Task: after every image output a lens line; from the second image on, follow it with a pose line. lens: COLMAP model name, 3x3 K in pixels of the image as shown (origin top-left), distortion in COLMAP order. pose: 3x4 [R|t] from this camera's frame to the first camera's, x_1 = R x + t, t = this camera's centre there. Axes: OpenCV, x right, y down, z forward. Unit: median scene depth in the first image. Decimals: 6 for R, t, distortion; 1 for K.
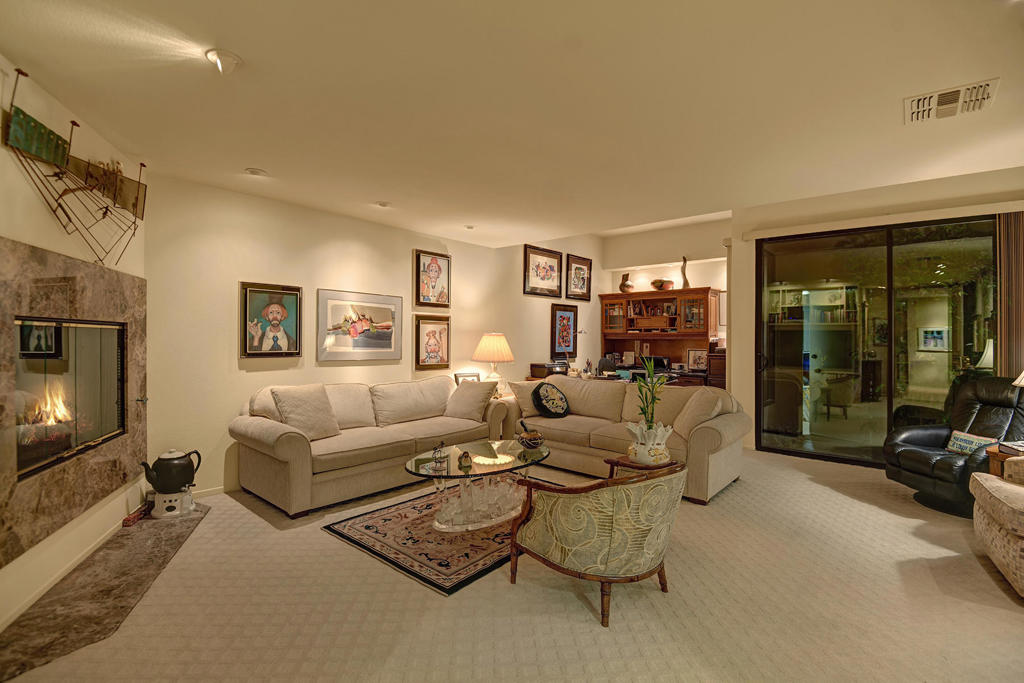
lens RADIAL K [[475.2, 0, 512.0], [0, 475.2, 341.5], [0, 0, 1]] dist [-0.018712, -0.000219]
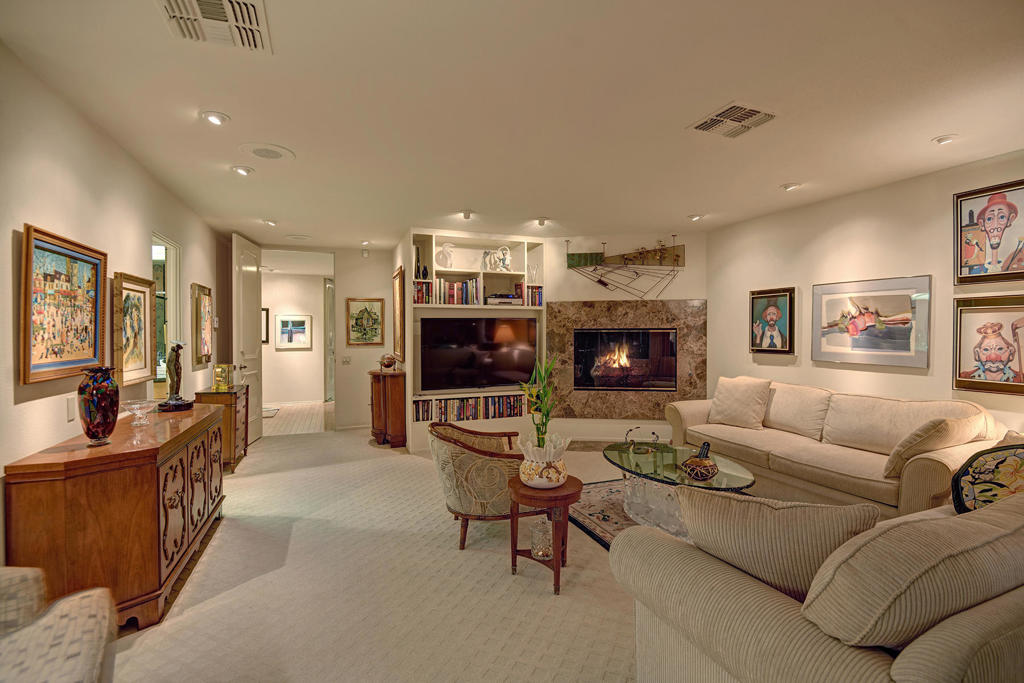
lens RADIAL K [[475.2, 0, 512.0], [0, 475.2, 341.5], [0, 0, 1]] dist [-0.018712, -0.000219]
pose [[-0.467190, 0.009357, -0.884108, 0.688808], [-0.004066, 0.999911, 0.012731, -0.006858], [0.884148, 0.009543, -0.467110, 0.868252]]
